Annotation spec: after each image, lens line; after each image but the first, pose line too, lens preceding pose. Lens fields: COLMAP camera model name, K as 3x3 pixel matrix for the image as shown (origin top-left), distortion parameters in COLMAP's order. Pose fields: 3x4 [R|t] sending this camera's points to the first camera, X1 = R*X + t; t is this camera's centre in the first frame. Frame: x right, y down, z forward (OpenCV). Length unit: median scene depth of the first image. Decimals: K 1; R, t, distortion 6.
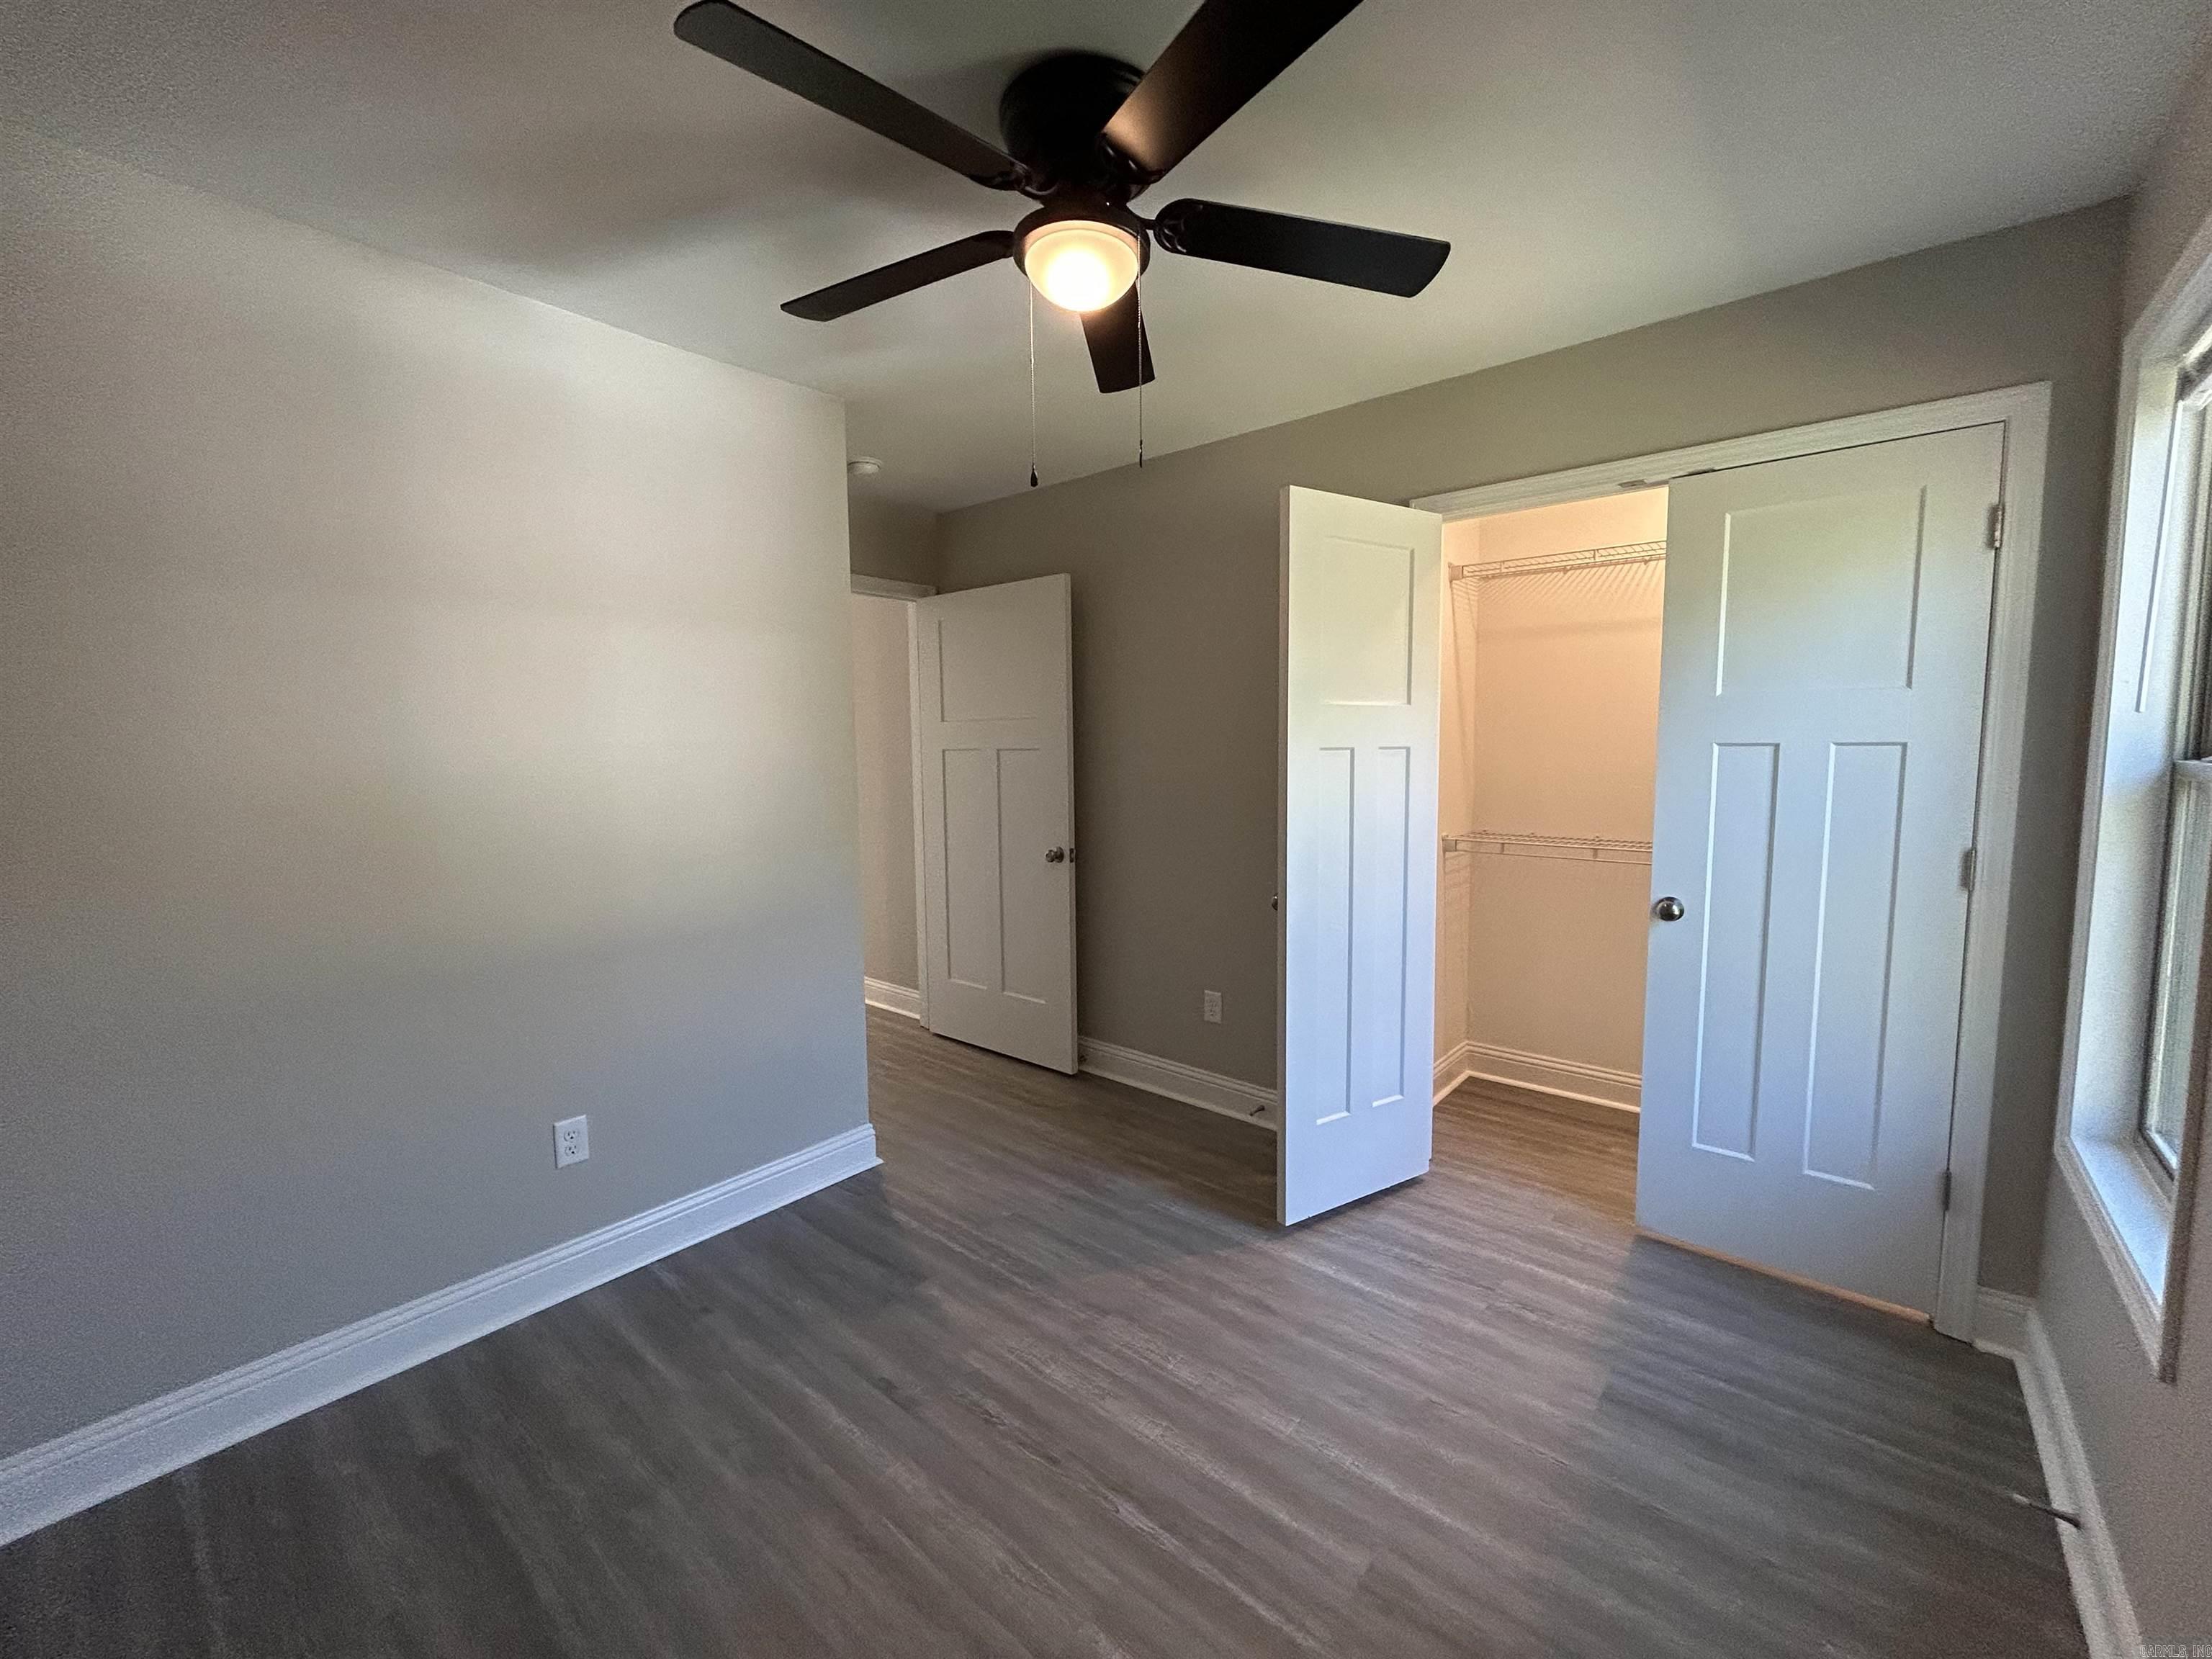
lens RADIAL K [[882.7, 0, 1110.8], [0, 882.7, 823.6], [0, 0, 1]] dist [-0.022159, -0.002342]
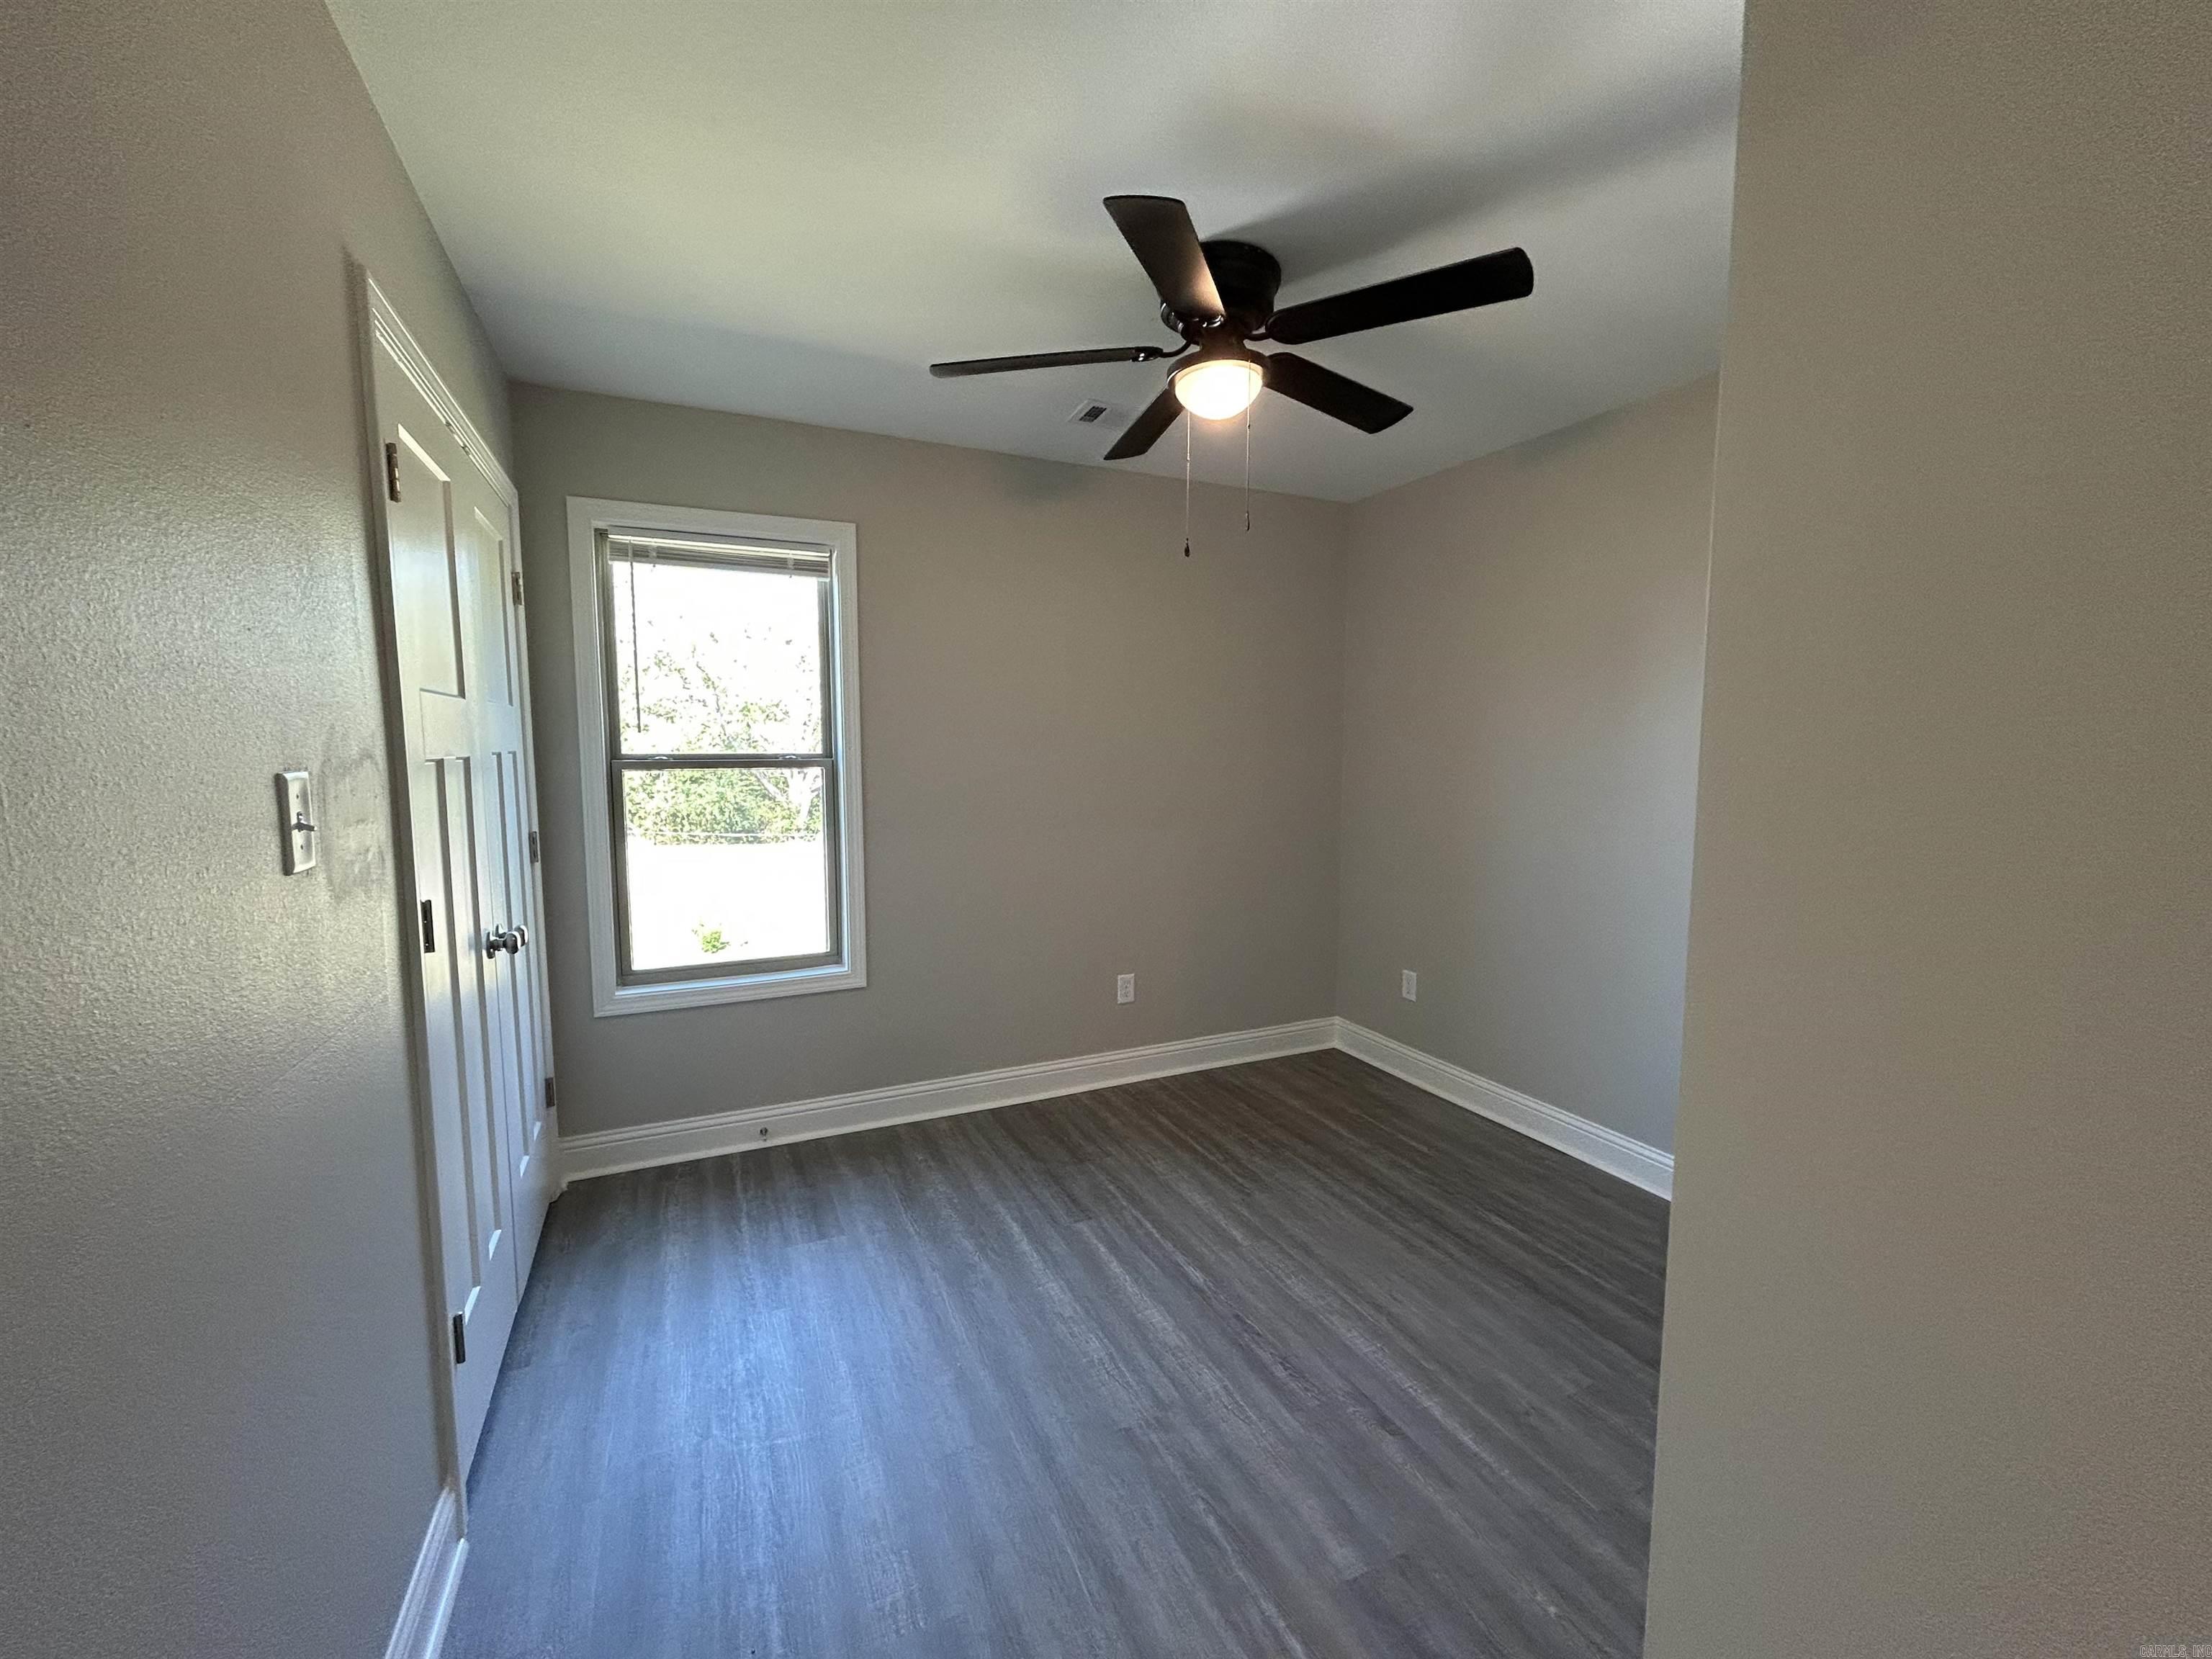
lens RADIAL K [[882.7, 0, 1106.9], [0, 882.7, 831.5], [0, 0, 1]] dist [-0.022159, -0.002342]
pose [[-0.906507, -0.032321, 0.420952, -0.368591], [0.044140, 0.984346, 0.170632, -0.161076], [-0.419877, 0.173259, -0.890890, 1.905850]]
